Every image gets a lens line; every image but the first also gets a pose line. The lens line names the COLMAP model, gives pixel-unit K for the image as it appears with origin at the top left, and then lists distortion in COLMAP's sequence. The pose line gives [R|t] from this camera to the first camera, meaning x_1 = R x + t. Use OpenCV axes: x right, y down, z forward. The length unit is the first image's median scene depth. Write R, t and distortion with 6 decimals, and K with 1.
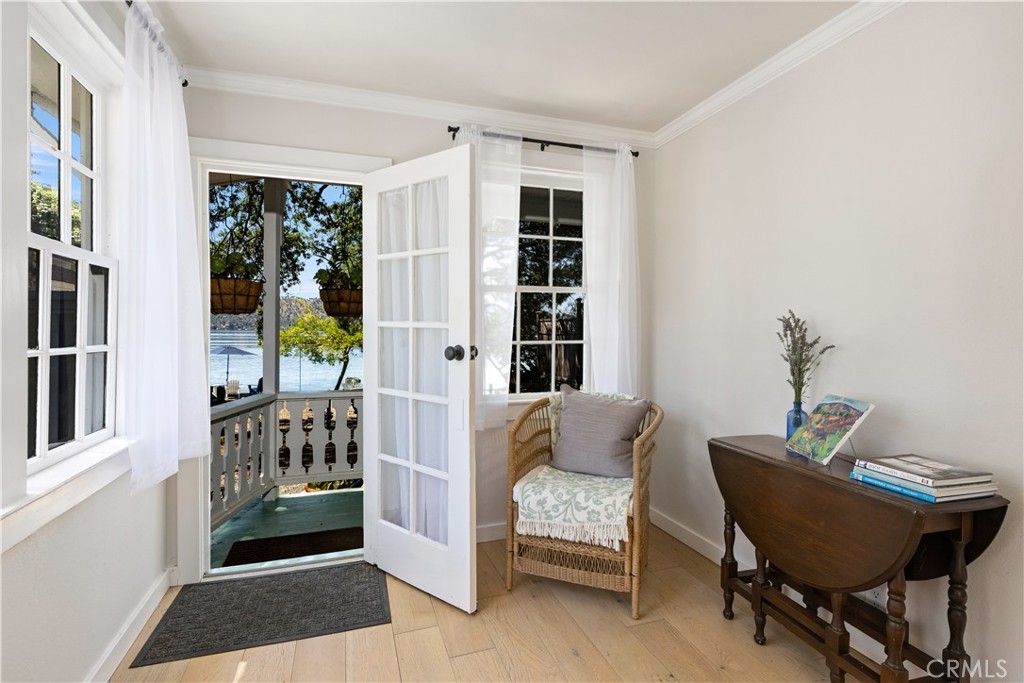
lens RADIAL K [[483.8, 0, 512.2], [0, 483.8, 336.7], [0, 0, 1]] dist [-0.003405, -0.000322]
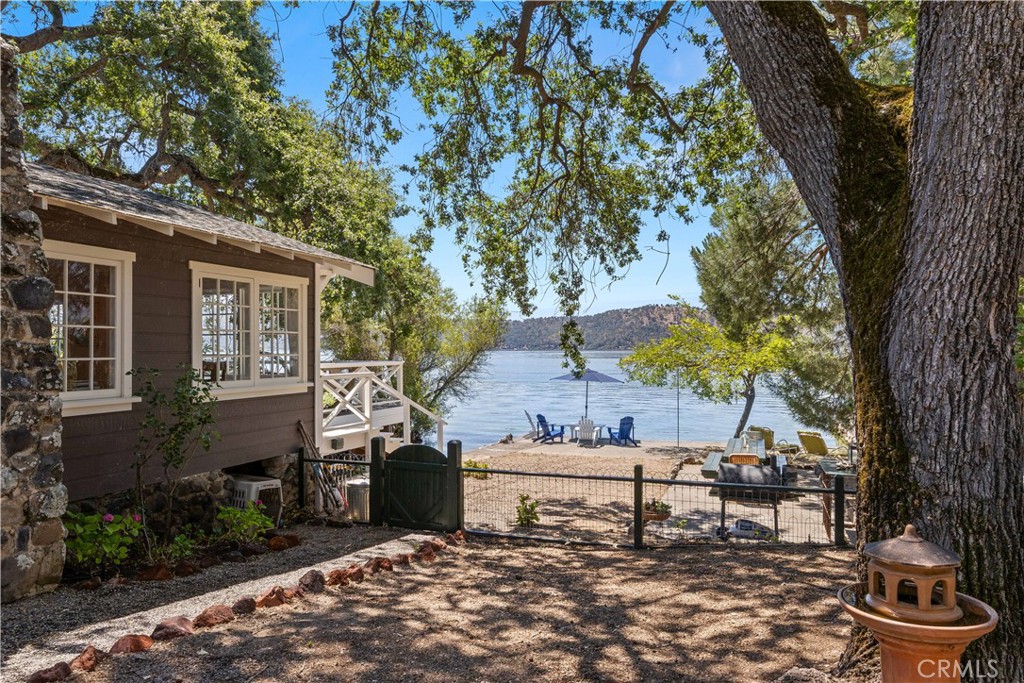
lens RADIAL K [[665.6, 0, 519.9], [0, 665.6, 344.1], [0, 0, 1]] dist [-0.000604, 0.000439]
pose [[0.742631, -0.010180, -0.669624, -0.067566], [-0.003700, 0.999807, -0.019302, 0.012452], [0.669691, 0.016811, 0.742450, 0.893805]]
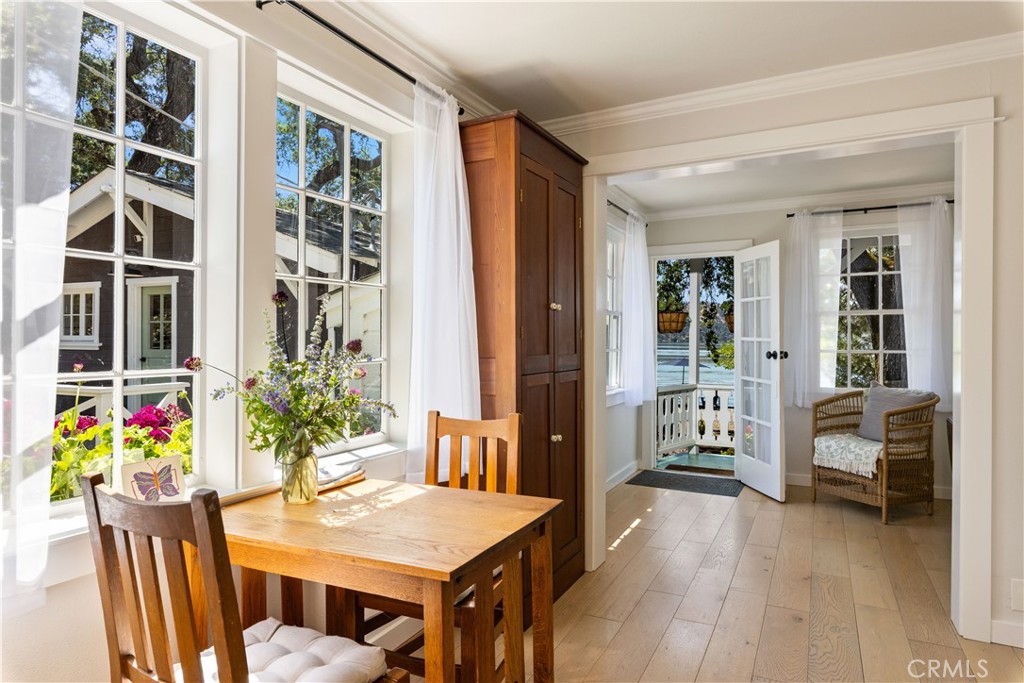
lens RADIAL K [[619.5, 0, 511.5], [0, 619.5, 340.0], [0, 0, 1]] dist [0.000728, 0.000042]
pose [[0.689918, -0.002638, -0.723882, 0.650255], [-0.008108, 0.999902, -0.011371, 0.008046], [0.723842, 0.013714, 0.689830, -0.957483]]
